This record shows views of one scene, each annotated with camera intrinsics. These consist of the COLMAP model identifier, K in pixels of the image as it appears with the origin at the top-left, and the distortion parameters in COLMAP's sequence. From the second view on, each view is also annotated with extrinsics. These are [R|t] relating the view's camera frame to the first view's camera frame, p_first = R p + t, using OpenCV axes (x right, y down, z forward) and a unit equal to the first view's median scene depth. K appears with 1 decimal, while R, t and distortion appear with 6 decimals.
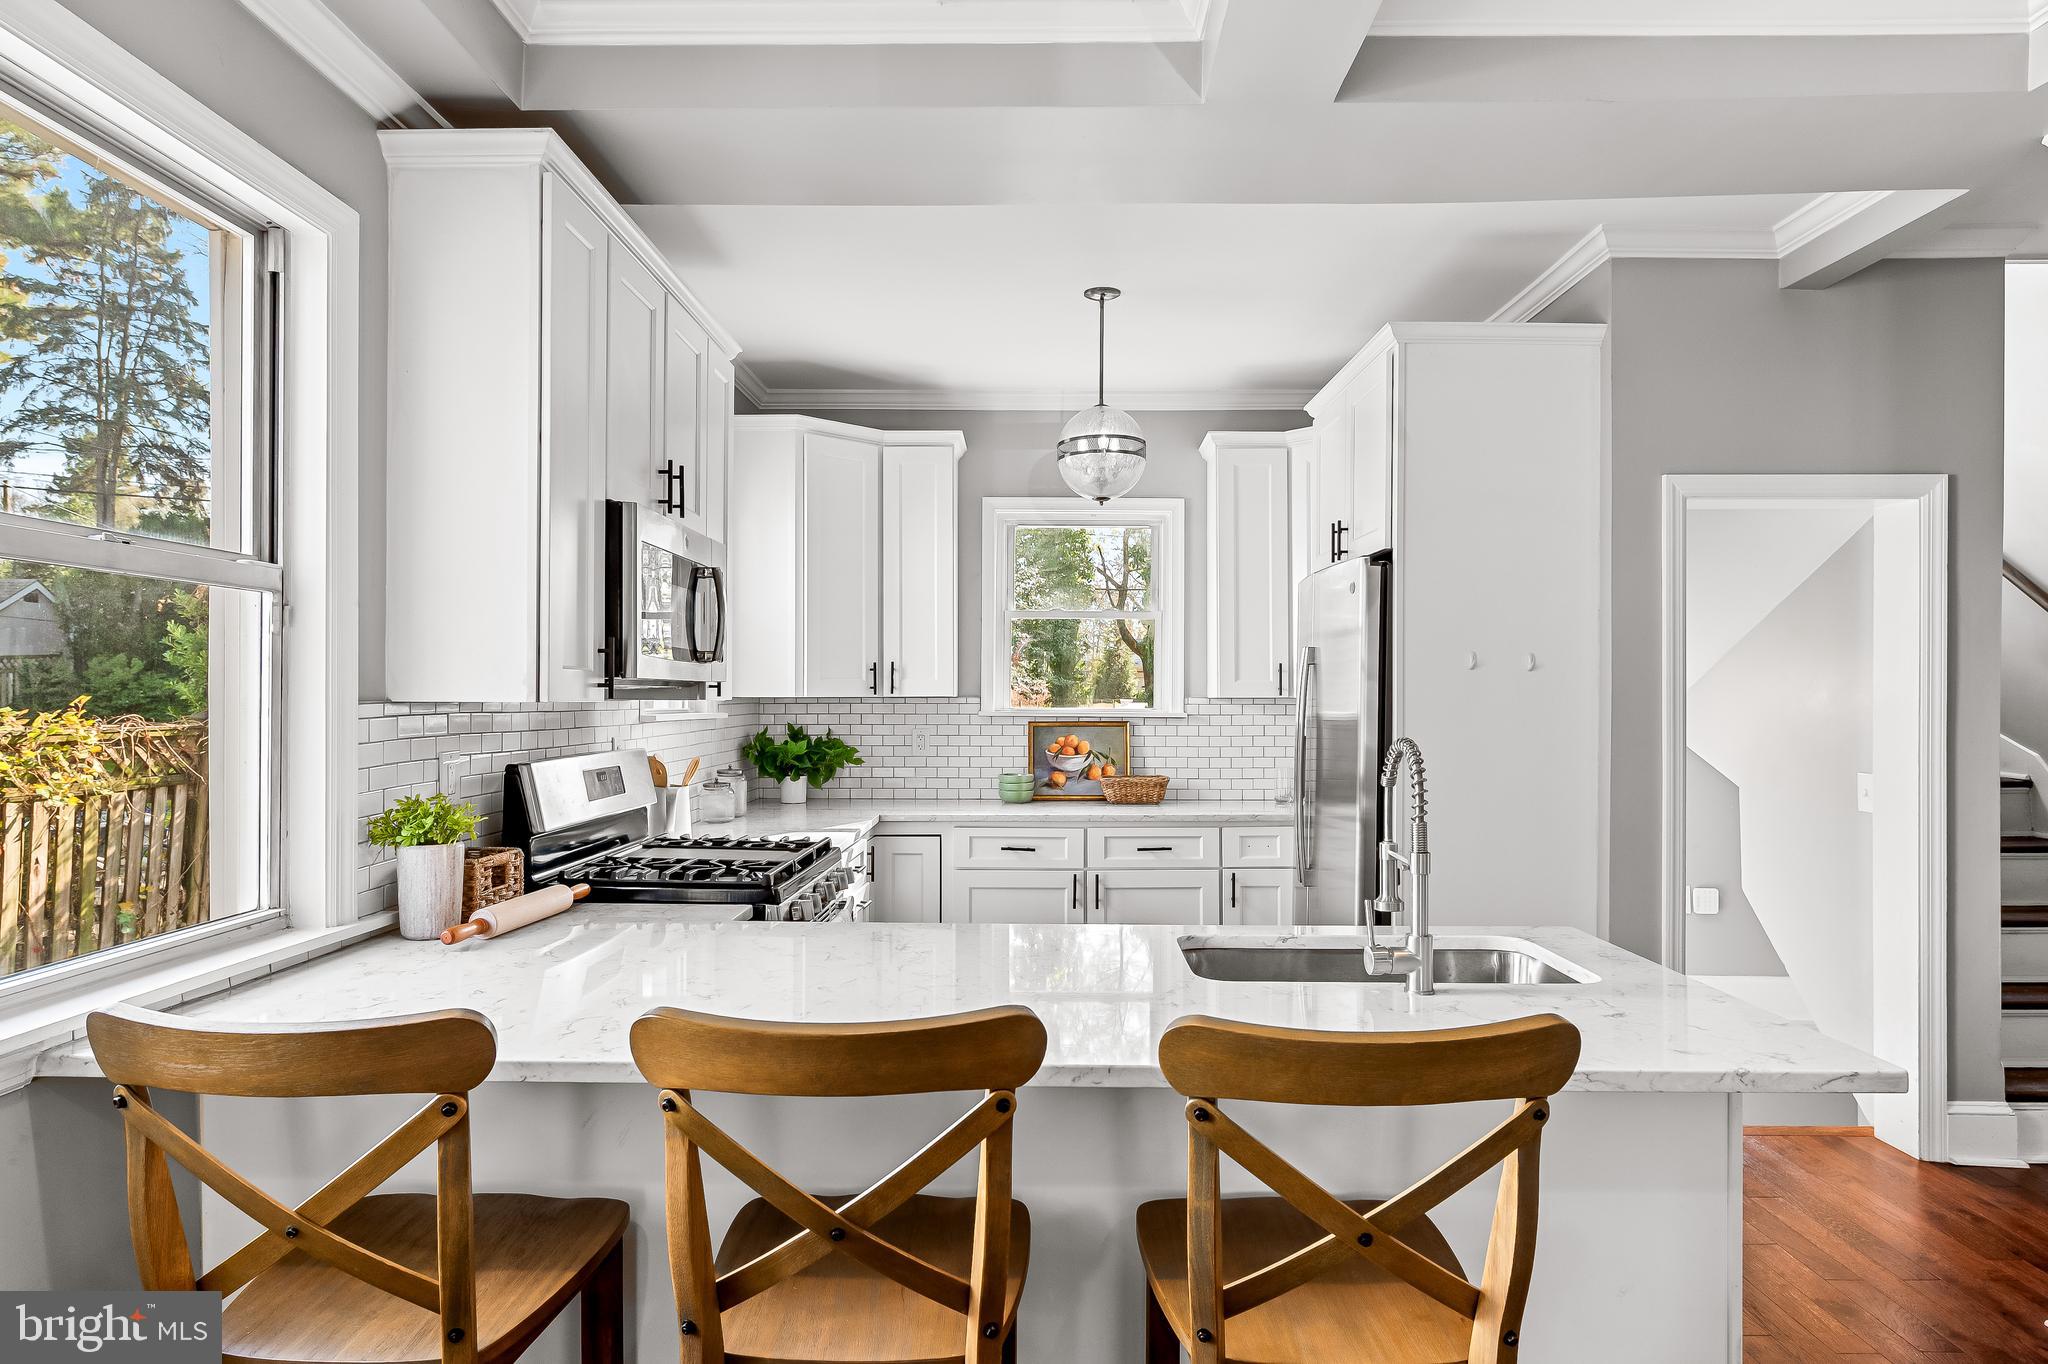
lens RADIAL K [[1161.1, 0, 1014.8], [0, 1161.1, 690.6], [0, 0, 1]] dist [0.001056, -0.000092]
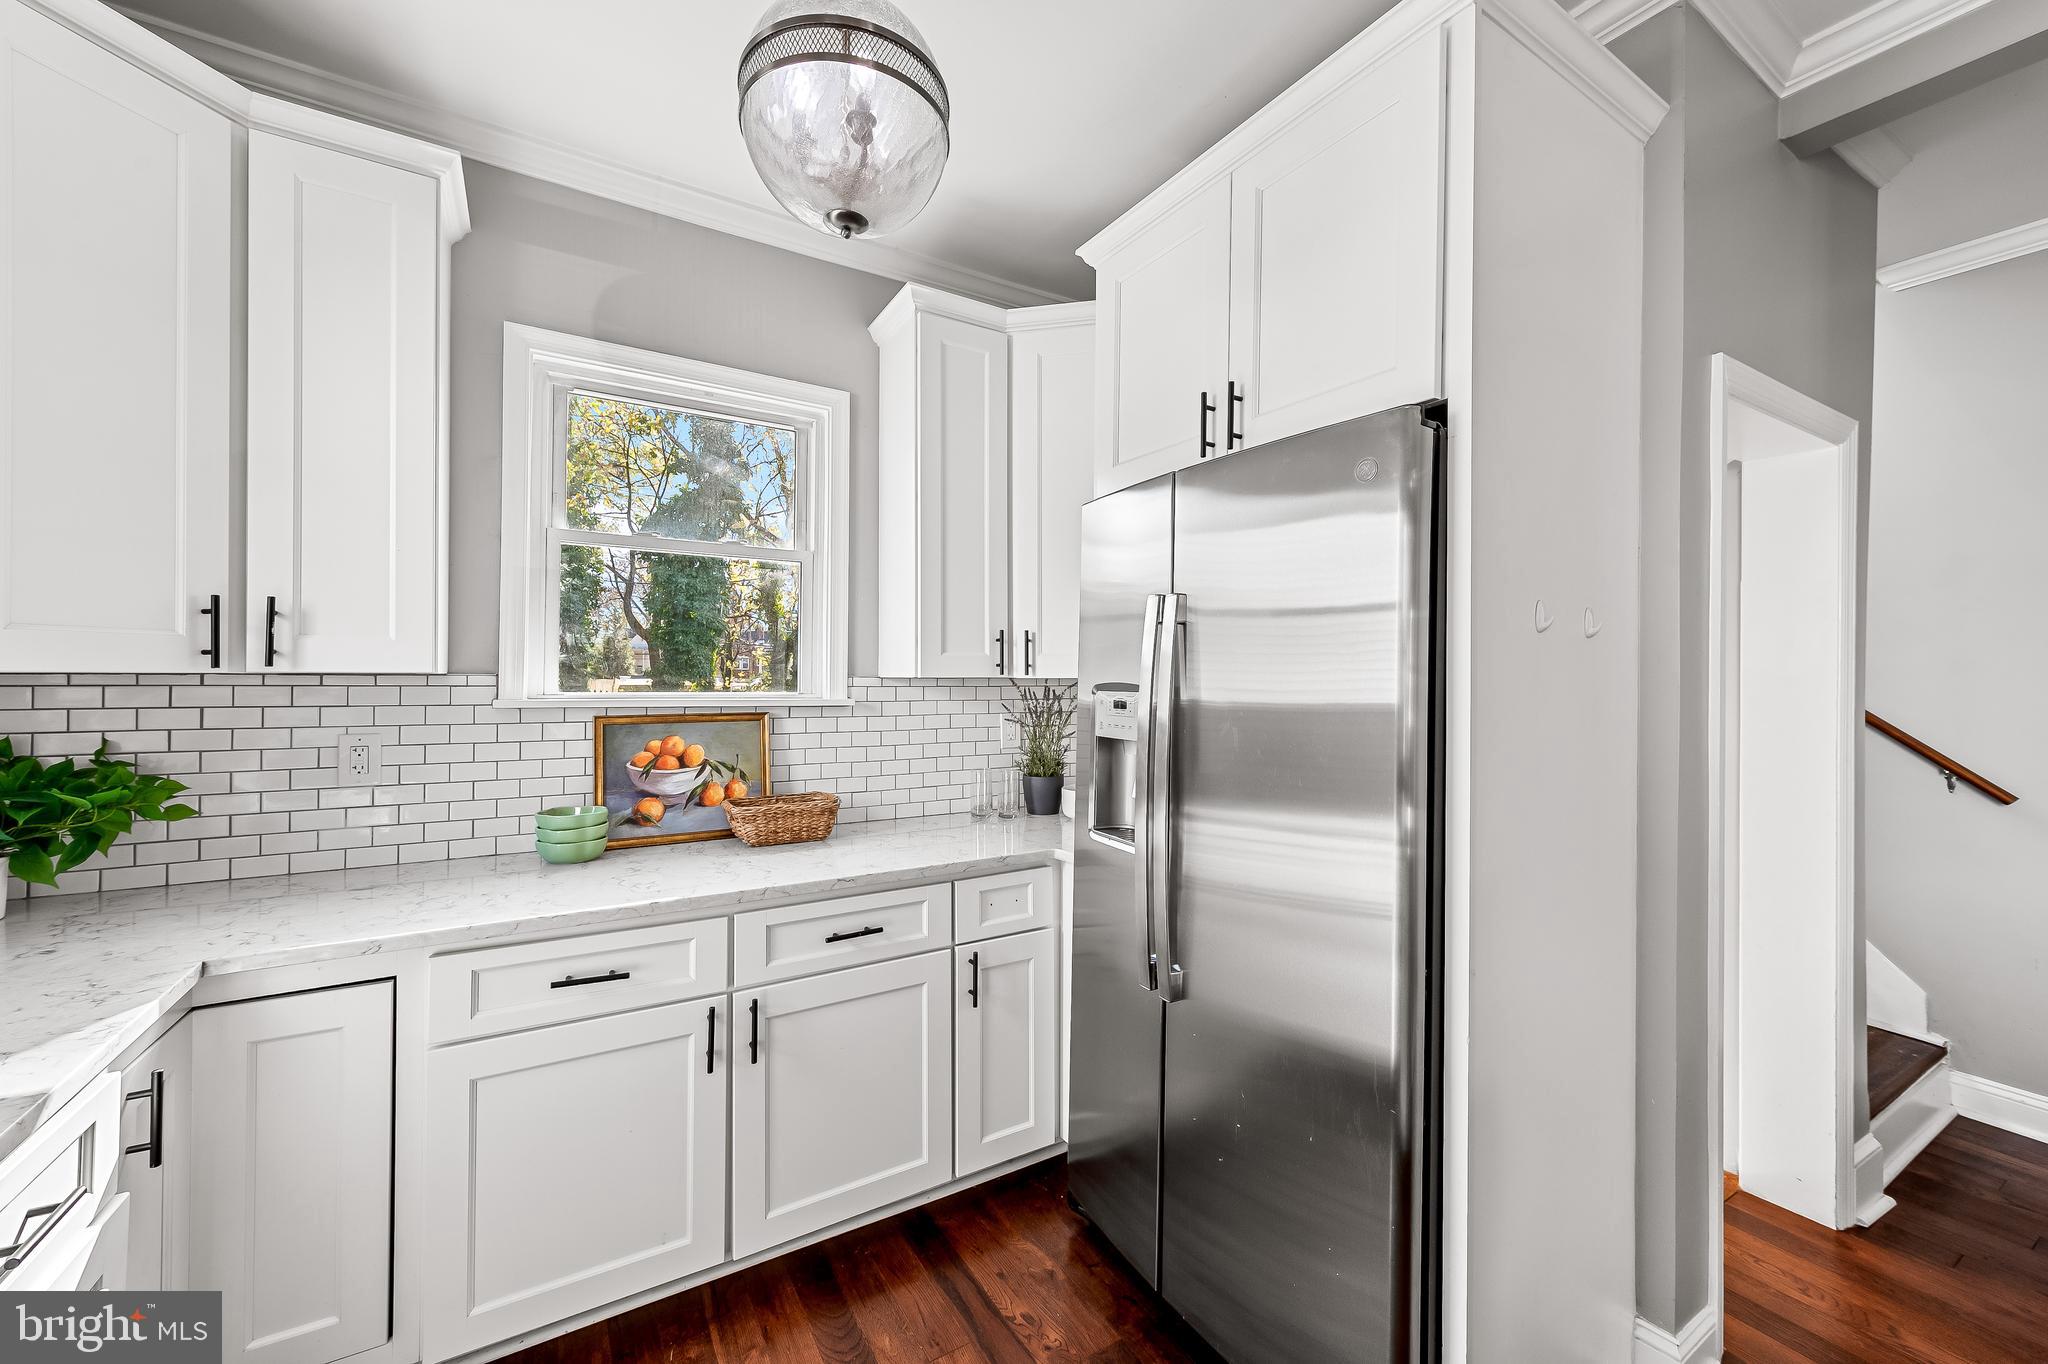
lens RADIAL K [[806.4, 0, 1029.9], [0, 806.4, 673.1], [0, 0, 1]] dist [0.005313, 0.000351]
pose [[0.844838, 0.006909, 0.534978, -0.021401], [-0.008268, 0.999966, 0.000143, 0.002751], [-0.534958, -0.004544, 0.844866, 0.534387]]
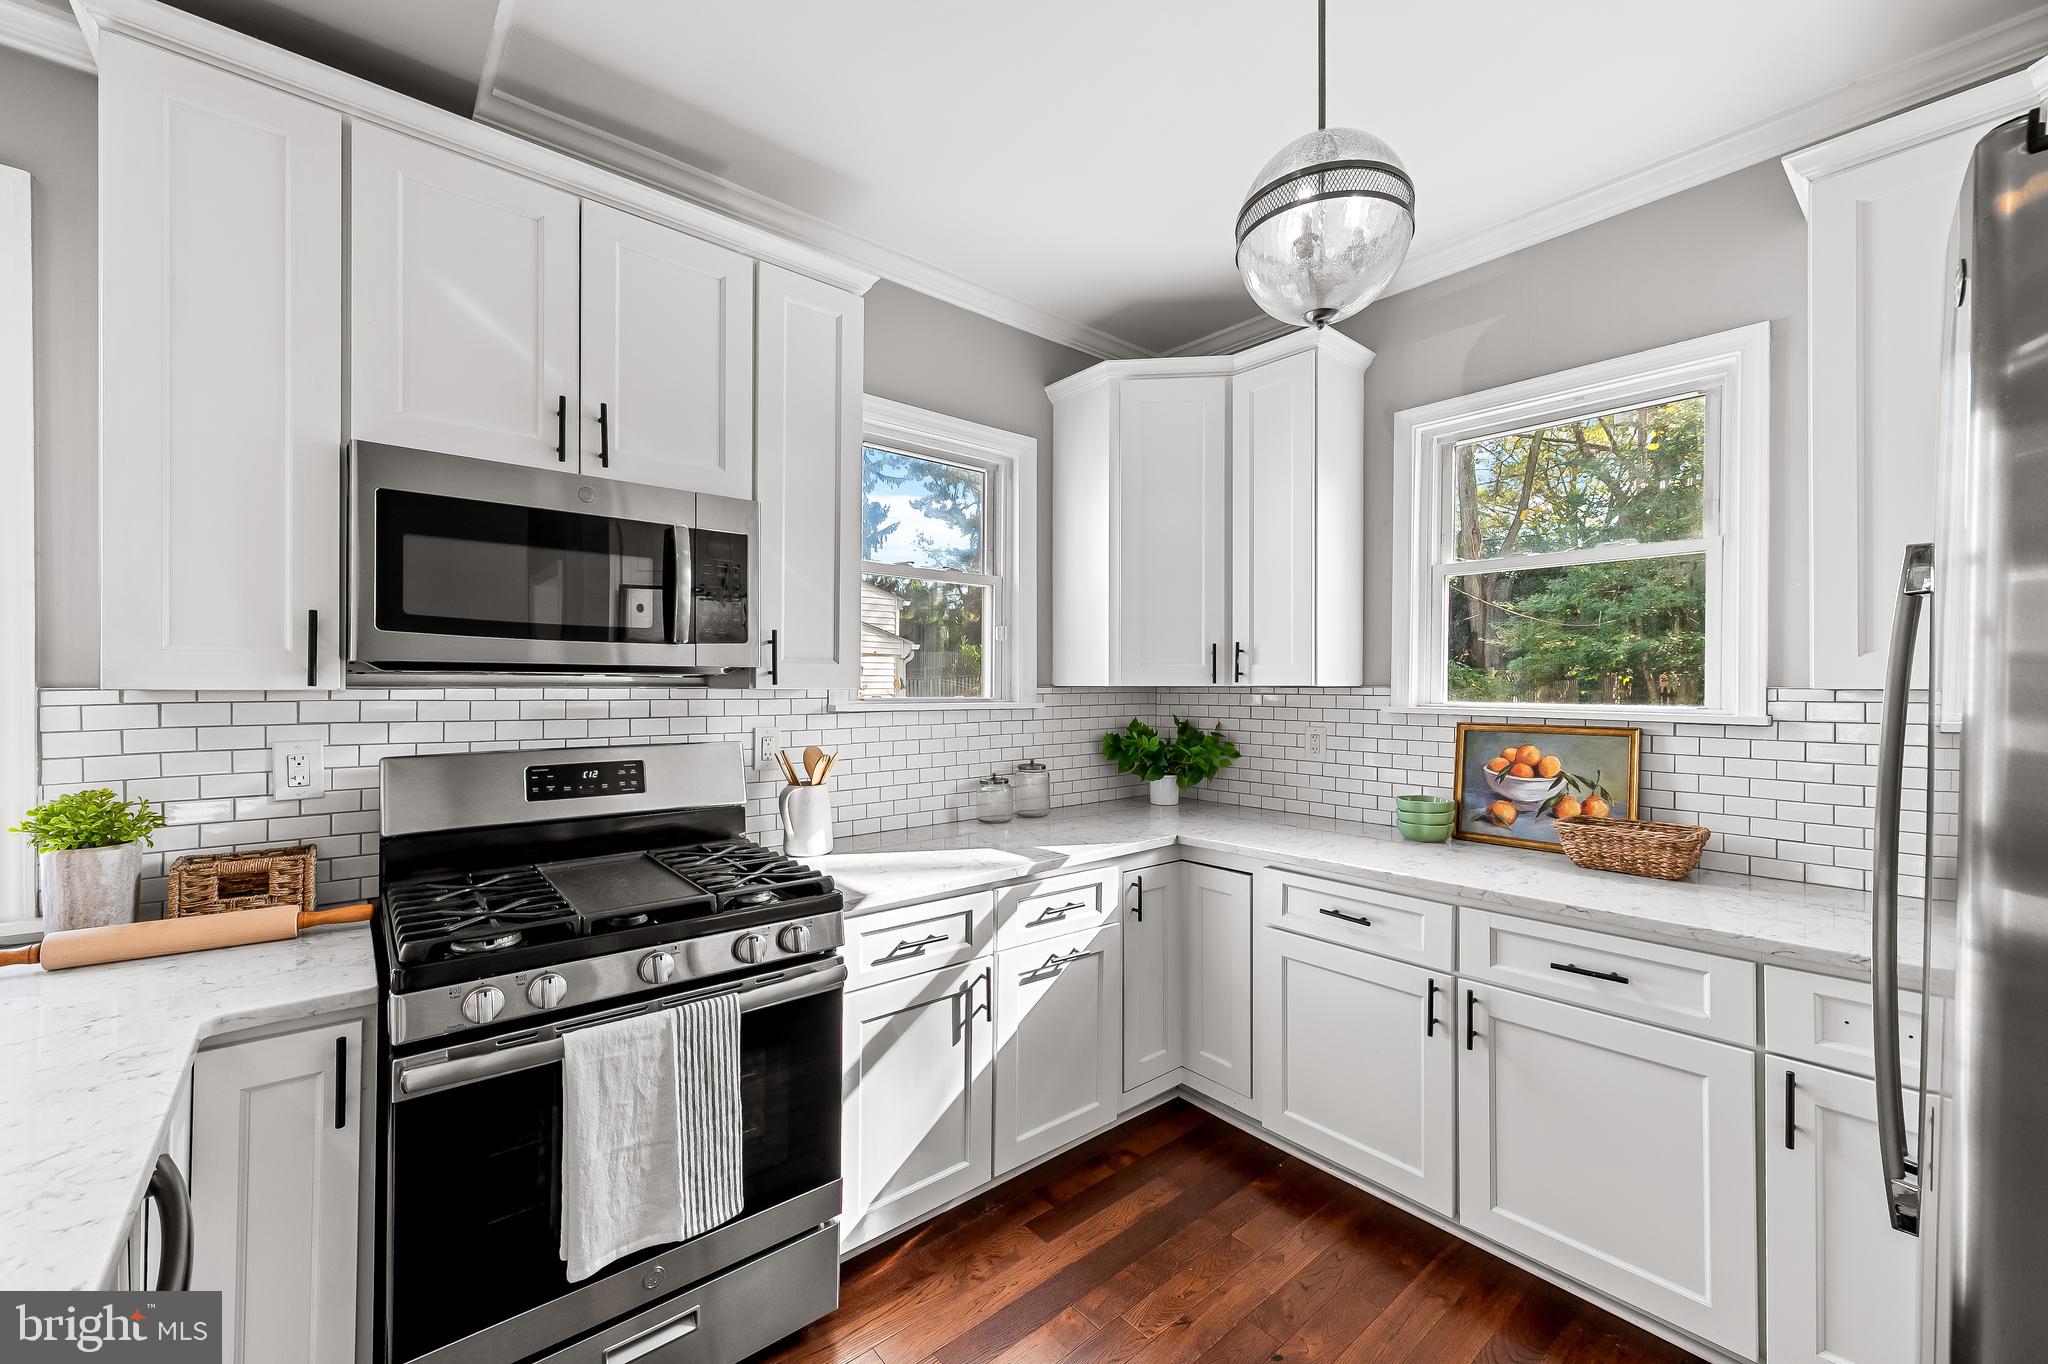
lens RADIAL K [[806.4, 0, 1022.0], [0, 806.4, 683.5], [0, 0, 1]] dist [0.005313, 0.000351]
pose [[0.661620, -0.000633, -0.749839, 0.200103], [0.002223, 0.999997, 0.001117, 0.002419], [0.749836, -0.002406, 0.661619, 0.492718]]
